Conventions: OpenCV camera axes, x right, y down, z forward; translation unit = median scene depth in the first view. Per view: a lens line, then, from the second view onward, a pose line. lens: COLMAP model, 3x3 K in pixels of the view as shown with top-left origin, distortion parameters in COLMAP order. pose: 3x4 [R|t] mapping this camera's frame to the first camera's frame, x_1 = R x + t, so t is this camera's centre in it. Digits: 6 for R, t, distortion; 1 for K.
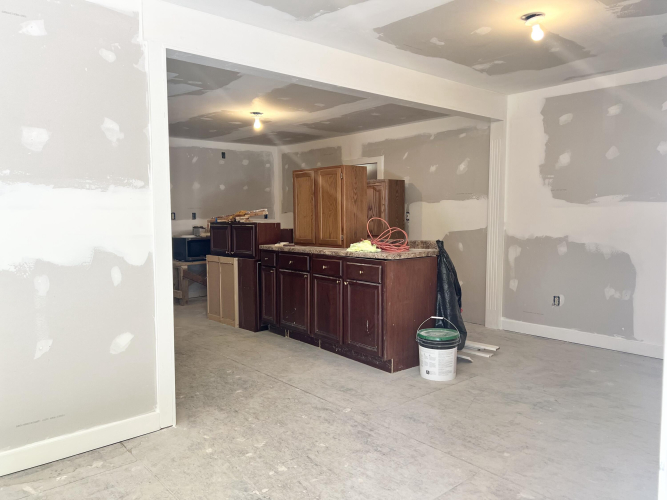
lens RADIAL K [[514.8, 0, 333.5], [0, 514.8, 250.0], [0, 0, 1]] dist [0.063065, -0.002420]
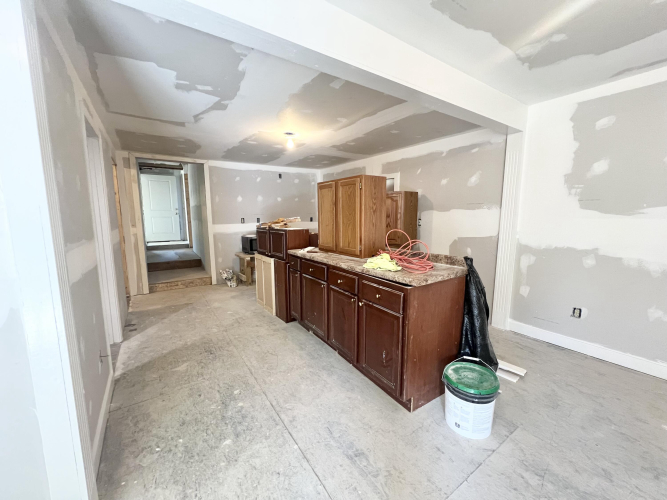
lens RADIAL K [[269.1, 0, 333.5], [0, 269.1, 250.0], [0, 0, 1]] dist [-0.002770, 0.000264]
pose [[0.992943, 0.017003, -0.117370, 0.025515], [-0.009525, 0.997905, 0.063984, -0.050571], [0.118212, -0.062415, 0.991025, 0.448847]]
